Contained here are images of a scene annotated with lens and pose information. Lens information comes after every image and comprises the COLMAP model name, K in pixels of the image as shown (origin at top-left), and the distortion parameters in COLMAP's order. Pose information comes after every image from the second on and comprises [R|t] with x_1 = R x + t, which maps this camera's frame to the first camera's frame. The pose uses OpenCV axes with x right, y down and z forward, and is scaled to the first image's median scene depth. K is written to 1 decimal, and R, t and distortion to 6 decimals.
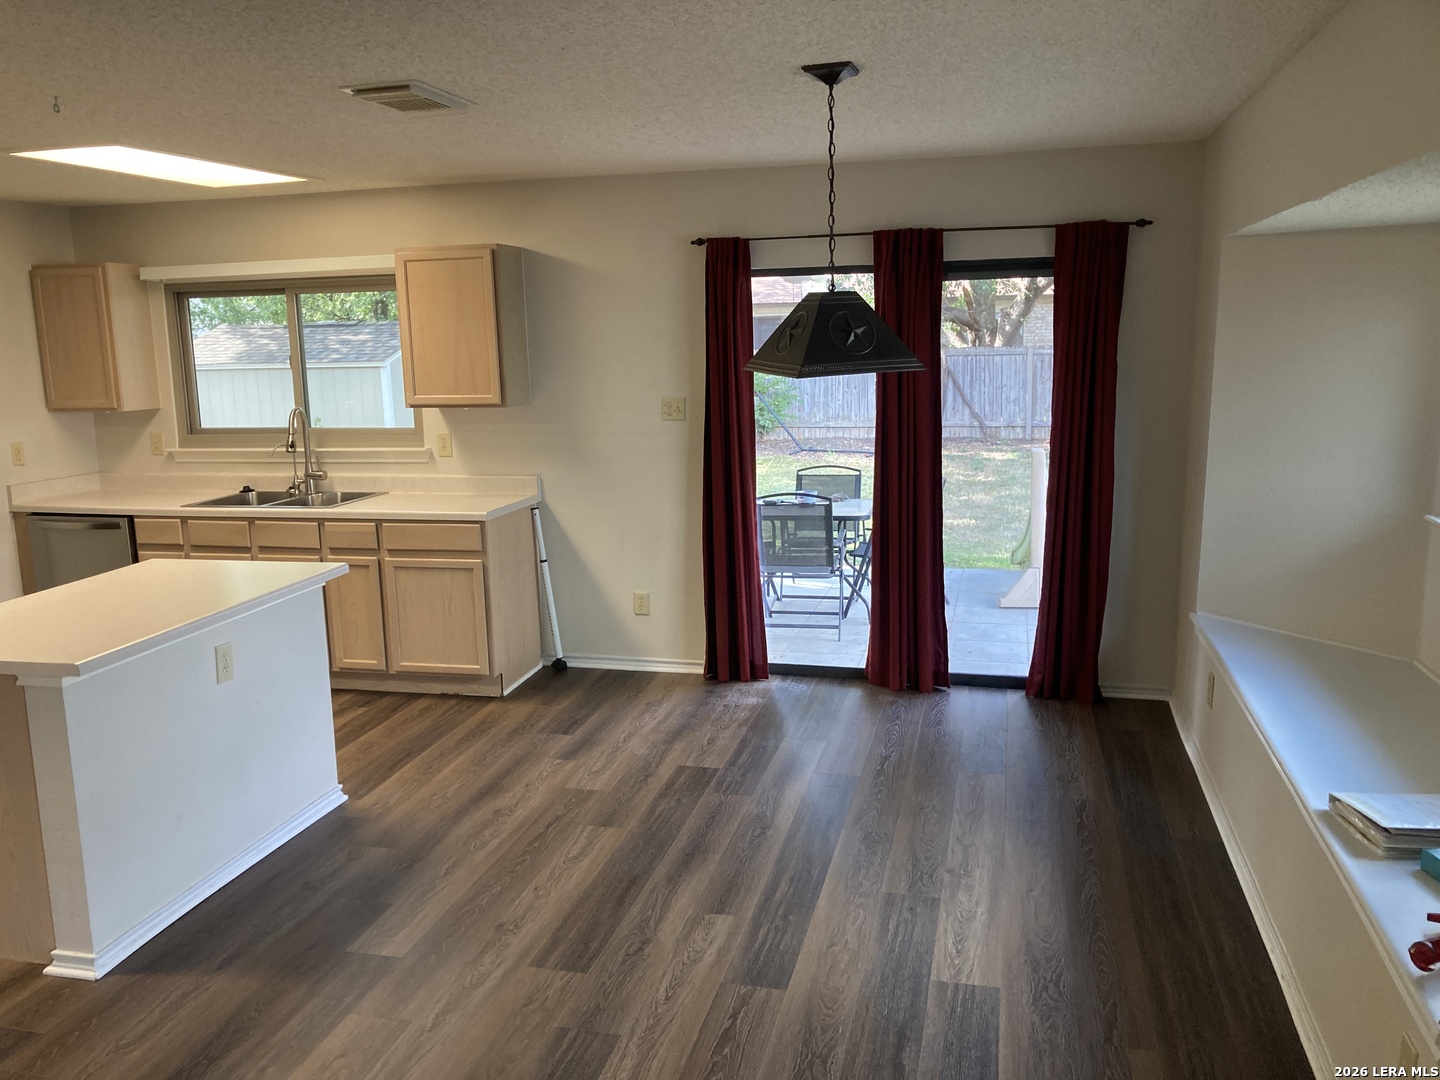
lens RADIAL K [[1163.9, 0, 715.5], [0, 1163.9, 560.3], [0, 0, 1]] dist [0.085618, -0.130271]
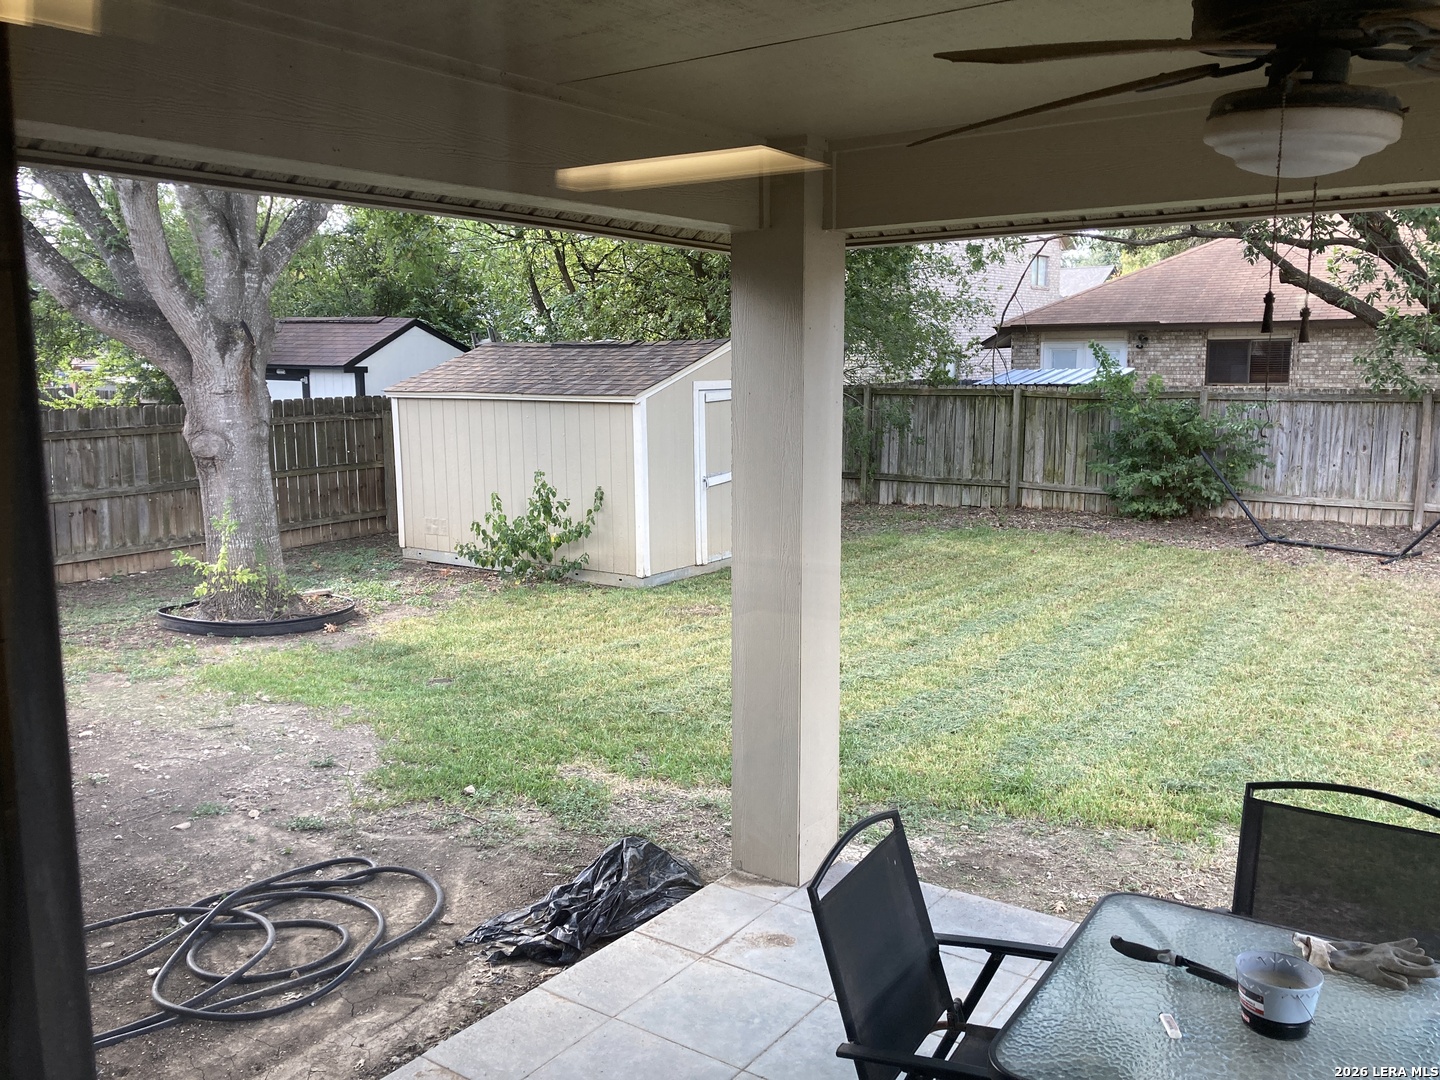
lens RADIAL K [[1174.7, 0, 721.3], [0, 1174.7, 546.9], [0, 0, 1]] dist [0.080288, -0.133080]
pose [[0.935599, 0.073559, -0.345317, 0.059359], [-0.084611, 0.996269, -0.017018, -0.182432], [0.342777, 0.045140, 0.938332, 0.903200]]
